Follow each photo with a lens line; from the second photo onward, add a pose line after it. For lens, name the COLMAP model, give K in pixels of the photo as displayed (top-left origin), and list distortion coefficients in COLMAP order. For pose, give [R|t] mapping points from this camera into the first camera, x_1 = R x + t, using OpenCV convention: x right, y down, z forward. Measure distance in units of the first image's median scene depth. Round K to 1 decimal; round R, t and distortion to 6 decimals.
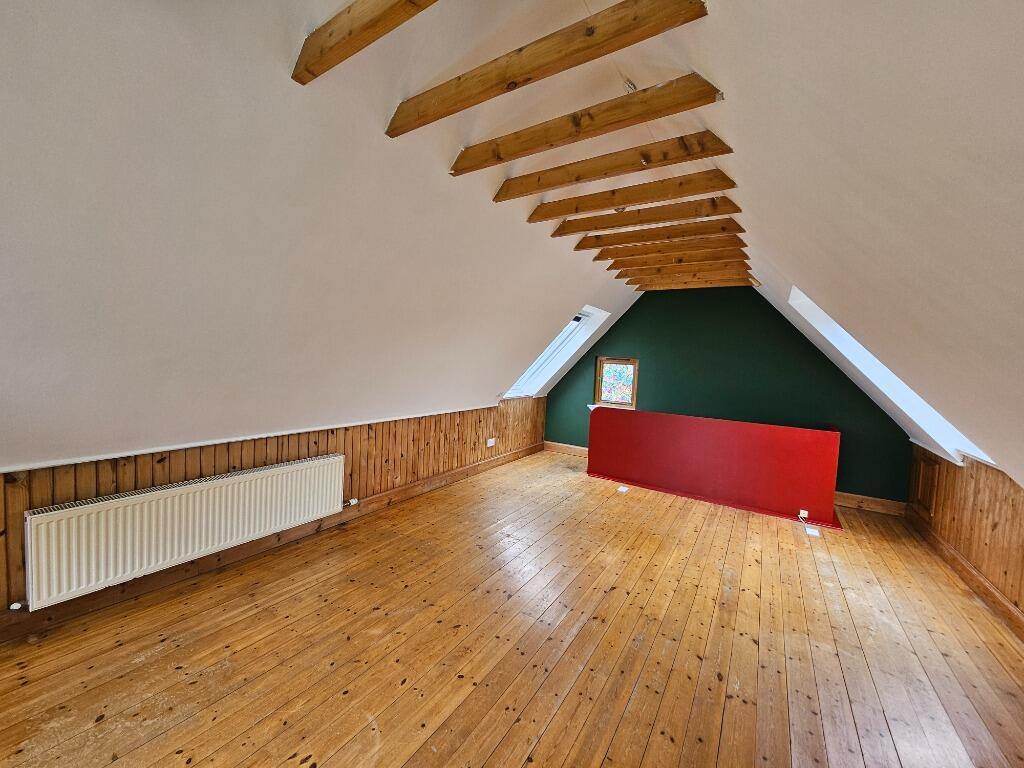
lens RADIAL K [[400.6, 0, 509.2], [0, 400.6, 377.5], [0, 0, 1]] dist [-0.002452, -0.000566]
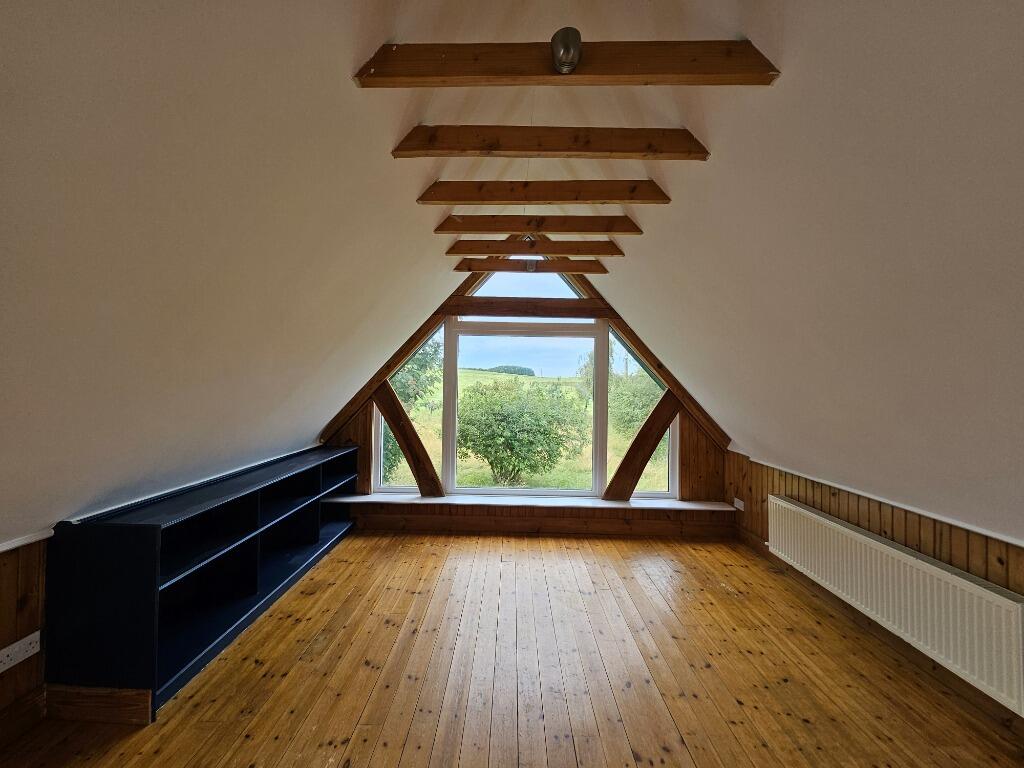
lens RADIAL K [[397.7, 0, 506.8], [0, 397.7, 378.6], [0, 0, 1]] dist [0.015522, -0.010102]
pose [[-0.842936, -0.069495, -0.533507, 0.541009], [-0.085590, 0.996316, 0.005451, -0.051110], [0.531163, 0.050258, -0.845778, 1.331967]]
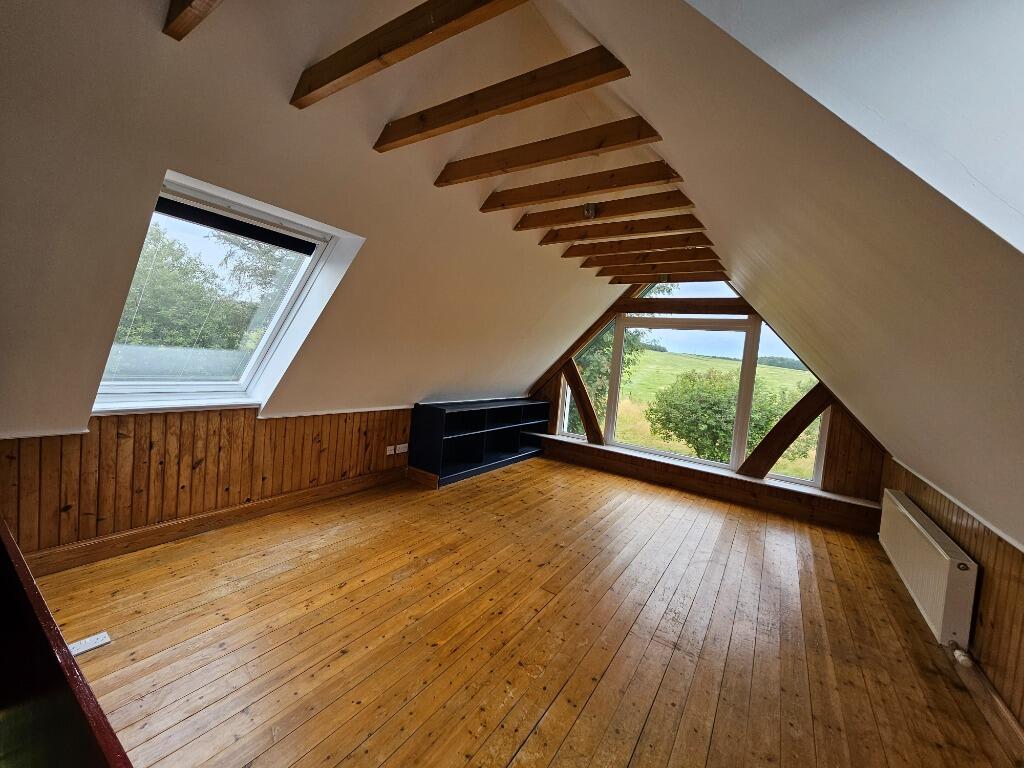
lens RADIAL K [[400.6, 0, 509.2], [0, 400.6, 377.5], [0, 0, 1]] dist [-0.002452, -0.000566]
pose [[-0.990698, -0.135035, 0.016839, 0.395680], [-0.132506, 0.985434, 0.106588, -0.084892], [-0.030987, 0.103365, -0.994161, 2.037033]]
